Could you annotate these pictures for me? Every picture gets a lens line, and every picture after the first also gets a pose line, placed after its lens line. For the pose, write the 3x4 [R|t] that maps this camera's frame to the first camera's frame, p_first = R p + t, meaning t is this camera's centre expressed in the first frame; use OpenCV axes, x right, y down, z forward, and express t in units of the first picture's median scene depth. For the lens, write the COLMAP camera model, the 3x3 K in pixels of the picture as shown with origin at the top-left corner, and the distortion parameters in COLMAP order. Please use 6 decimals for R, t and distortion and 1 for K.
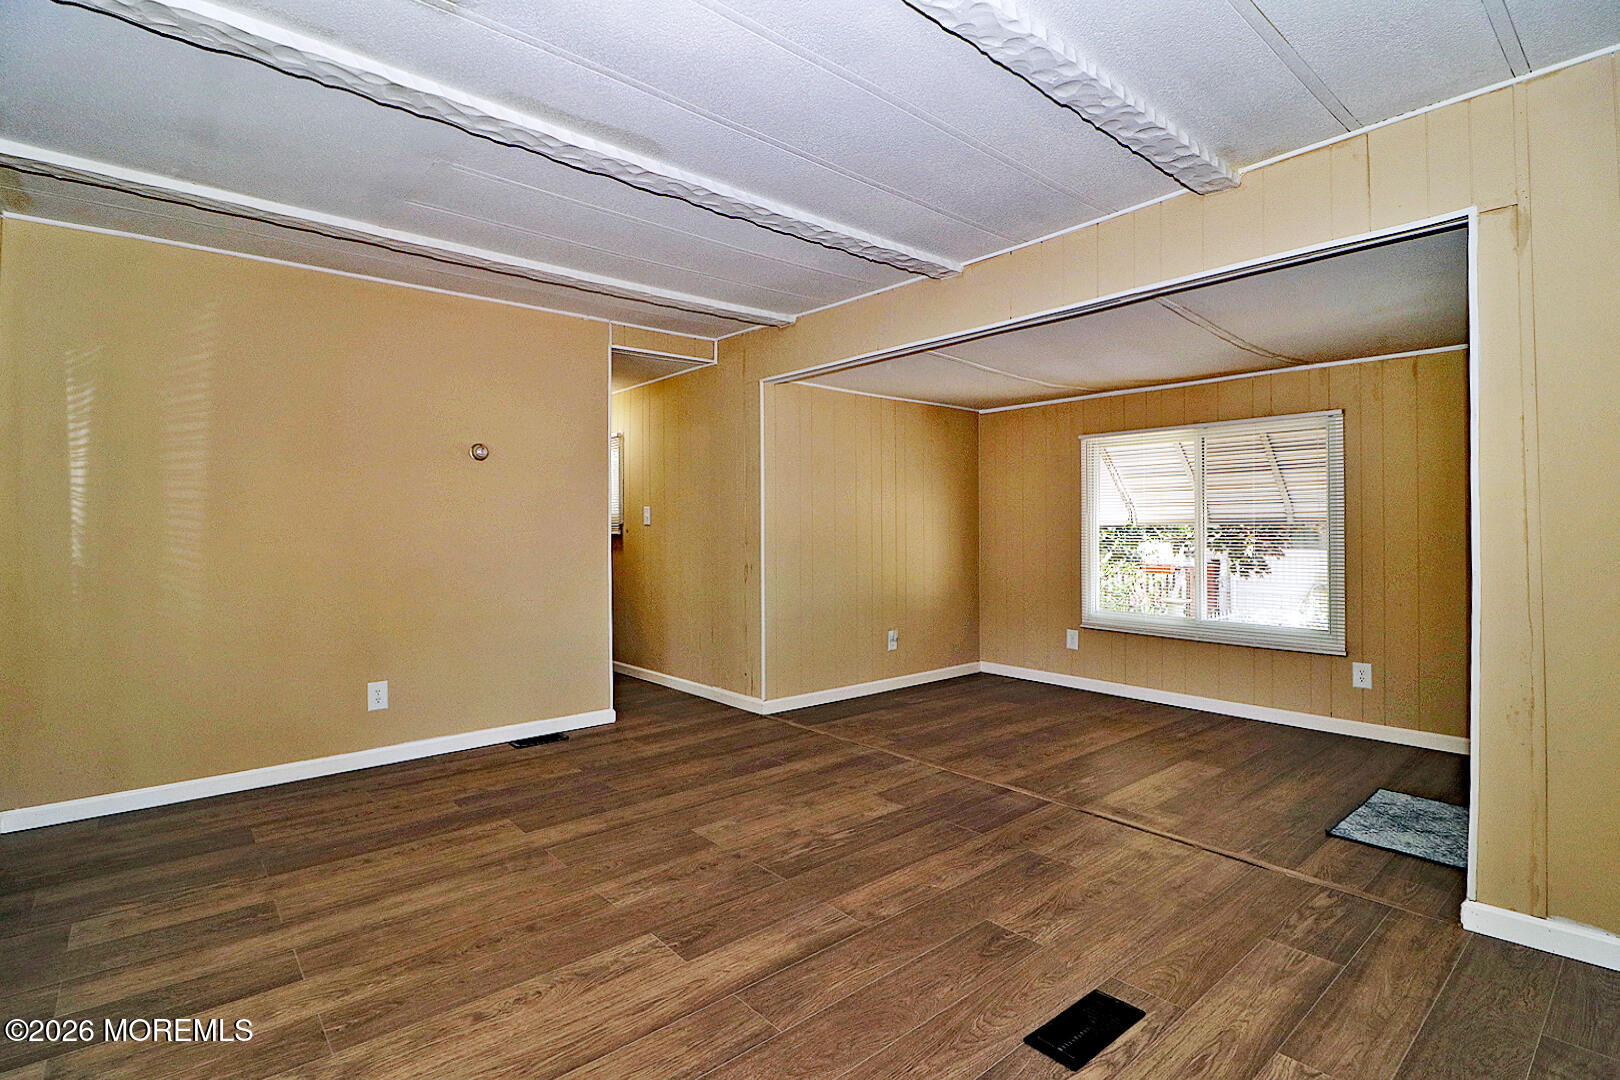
lens RADIAL K [[779.4, 0, 826.0], [0, 779.4, 540.2], [0, 0, 1]] dist [0.000823, -0.009106]
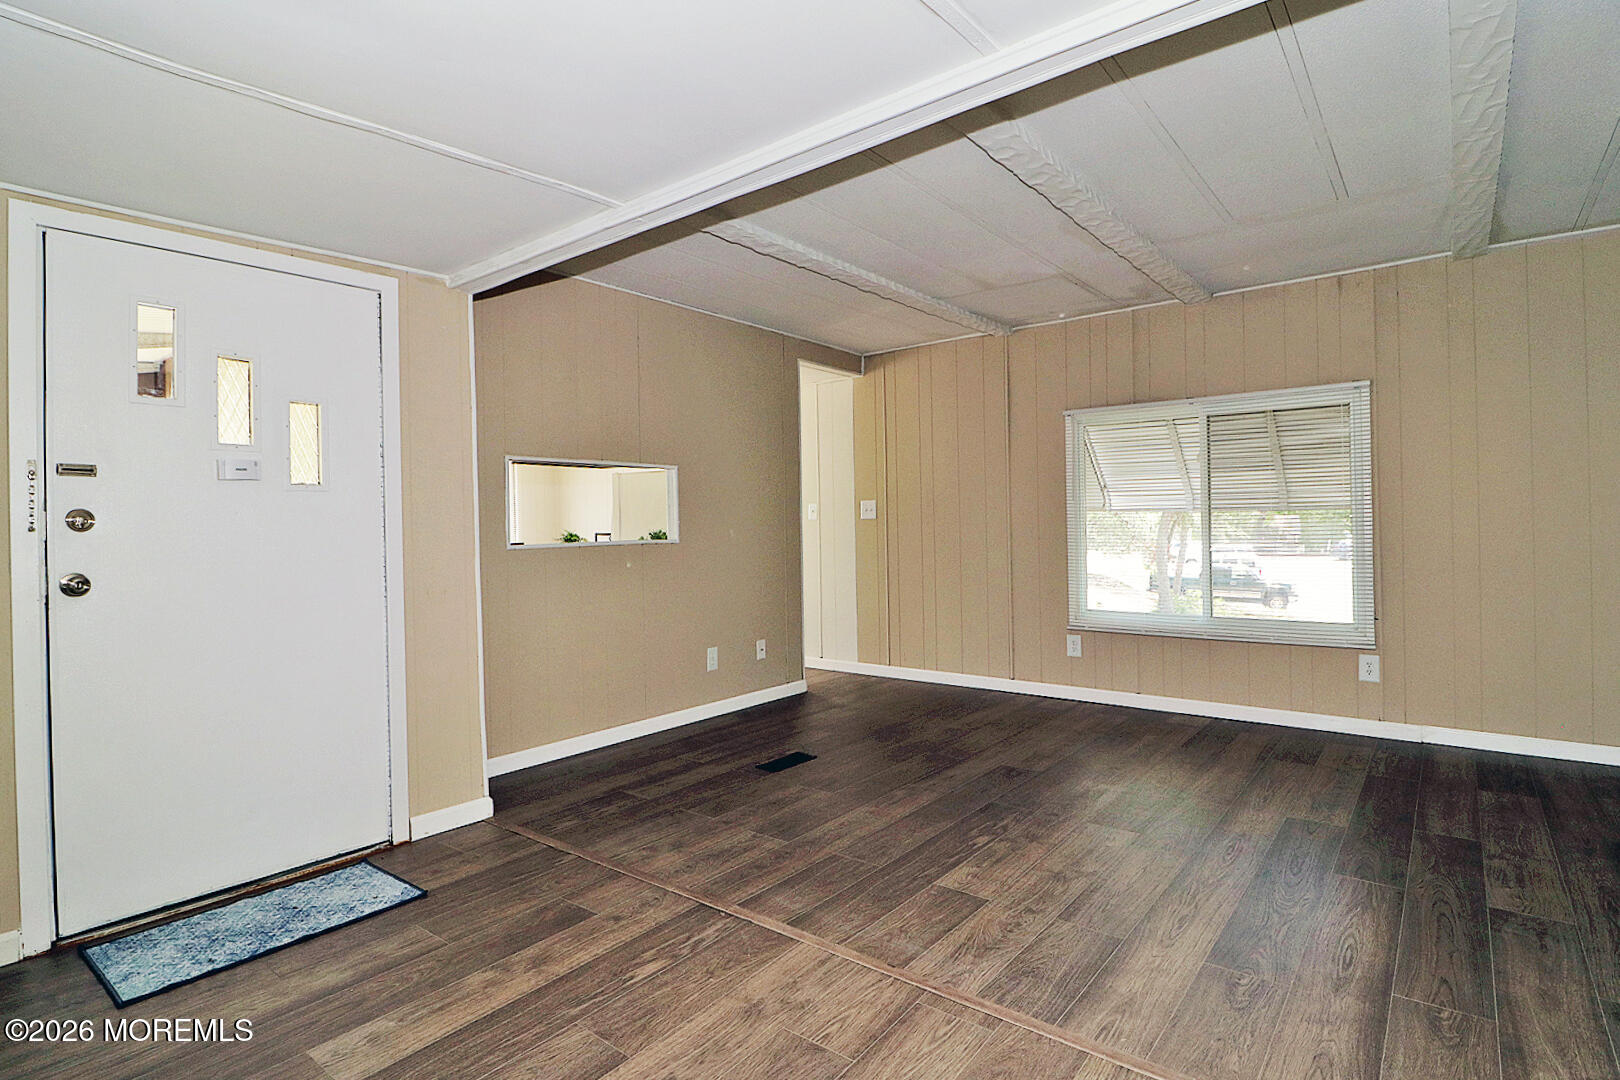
lens RADIAL K [[779.4, 0, 798.3], [0, 779.4, 532.0], [0, 0, 1]] dist [0.000823, -0.009106]
pose [[-0.989218, 0.020885, -0.144953, 0.365362], [0.019277, 0.999736, 0.012487, -0.011112], [0.145175, 0.009558, -0.989360, 1.885122]]
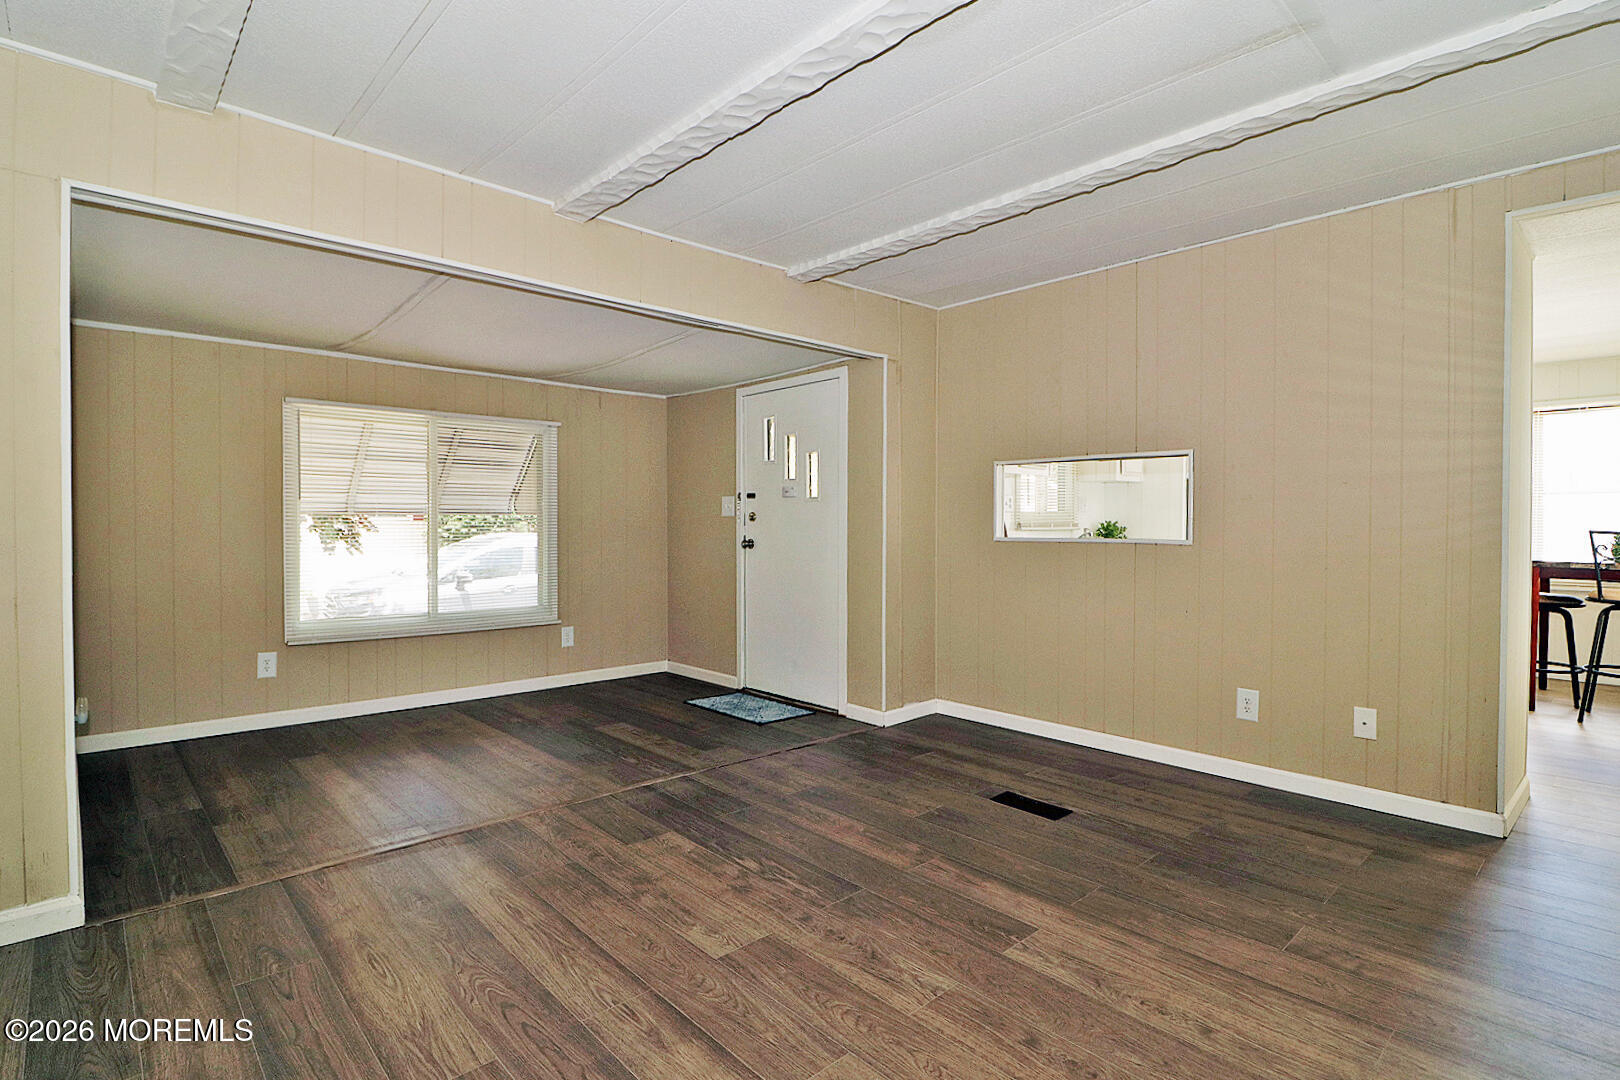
lens RADIAL K [[779.4, 0, 816.0], [0, 779.4, 528.7], [0, 0, 1]] dist [0.000823, -0.009106]
pose [[-0.030705, -0.006199, 0.999509, -0.866068], [0.006768, 0.999957, 0.006410, -0.009466], [-0.999506, 0.006962, -0.030662, 0.941258]]
